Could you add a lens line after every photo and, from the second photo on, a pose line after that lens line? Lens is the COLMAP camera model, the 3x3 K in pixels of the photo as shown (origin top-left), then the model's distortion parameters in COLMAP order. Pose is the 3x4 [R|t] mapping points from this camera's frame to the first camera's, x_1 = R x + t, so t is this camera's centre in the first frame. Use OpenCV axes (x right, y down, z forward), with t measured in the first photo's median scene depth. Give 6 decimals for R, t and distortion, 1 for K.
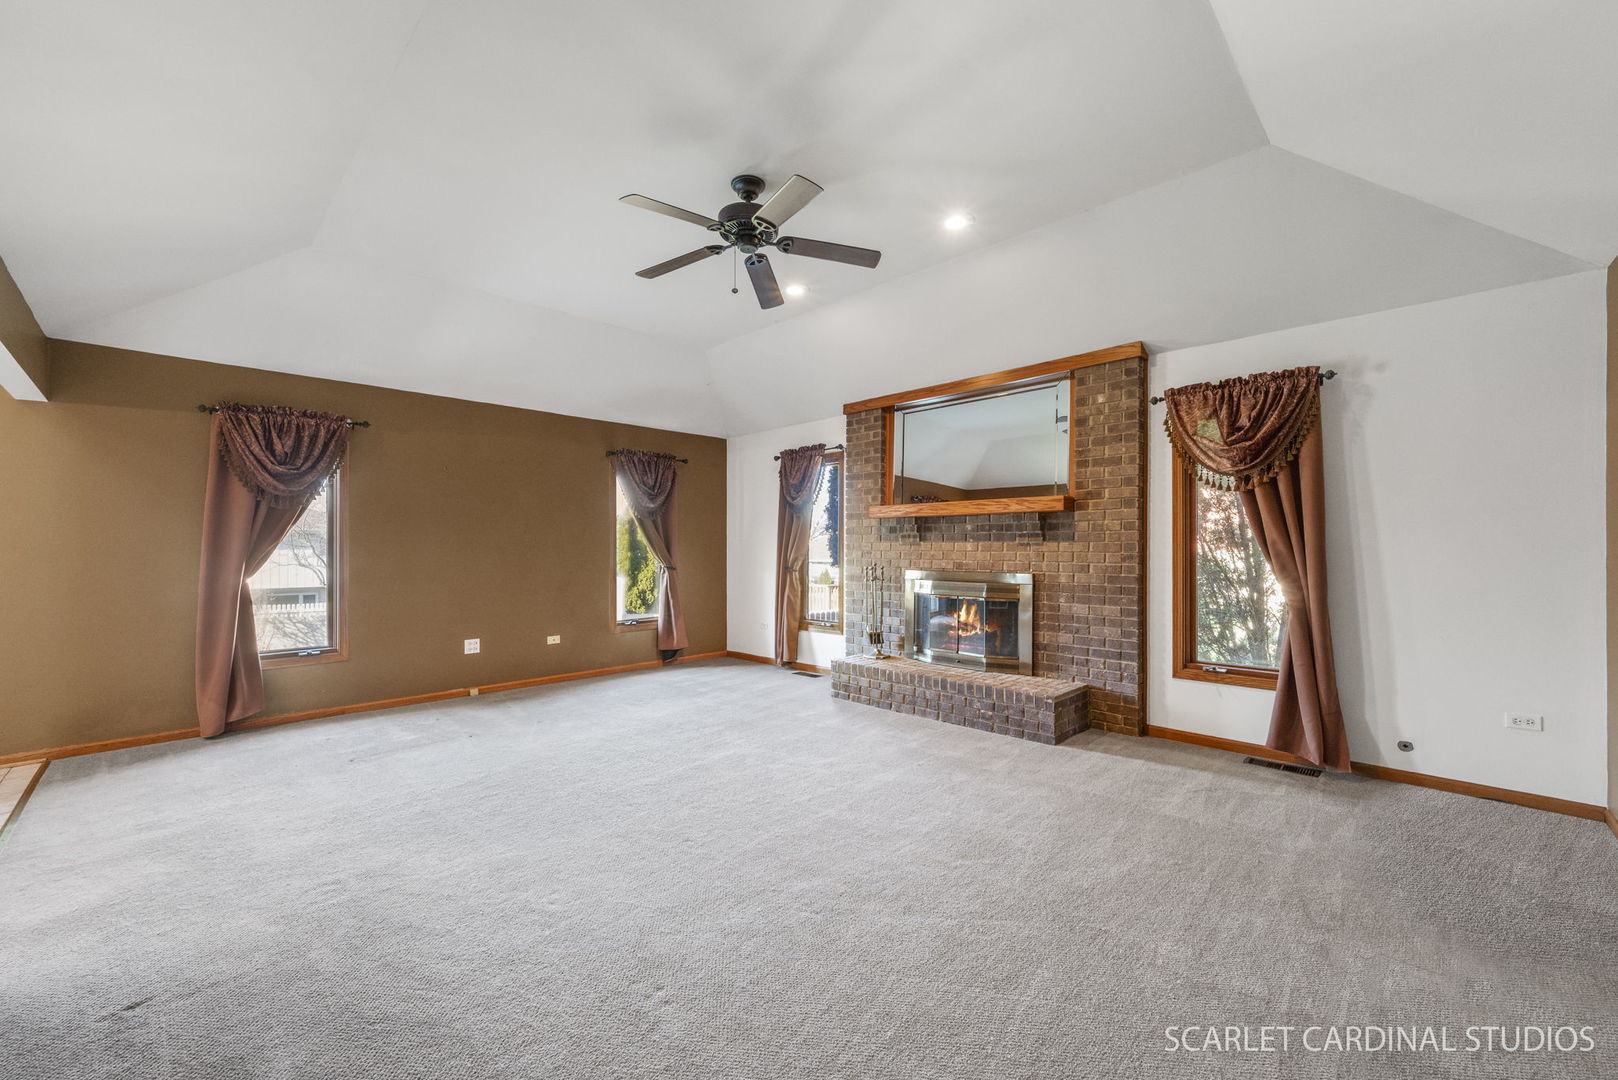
lens RADIAL K [[639.0, 0, 810.0], [0, 639.0, 552.0], [0, 0, 1]] dist [-0.004108, -0.000025]
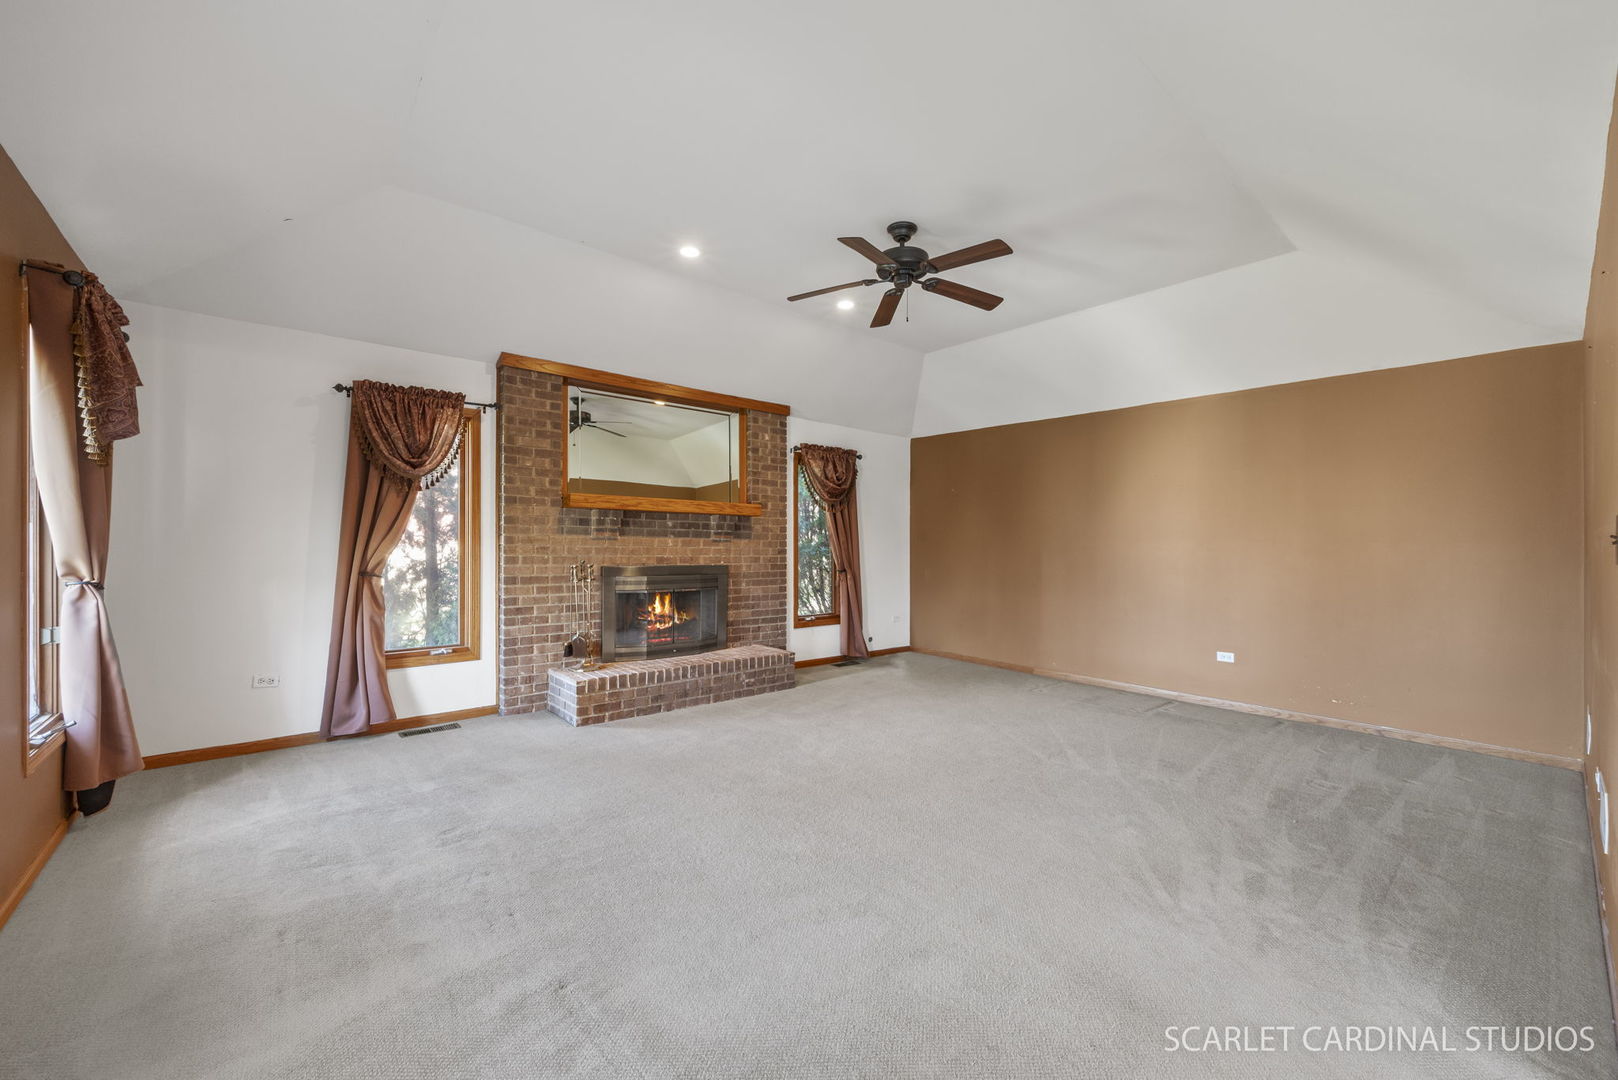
lens RADIAL K [[639.0, 0, 807.8], [0, 639.0, 537.3], [0, 0, 1]] dist [-0.004108, -0.000025]
pose [[0.089453, 0.015701, 0.995867, -0.837210], [-0.002977, 0.999875, -0.015497, -0.000471], [-0.995987, -0.001578, 0.089489, 0.715093]]
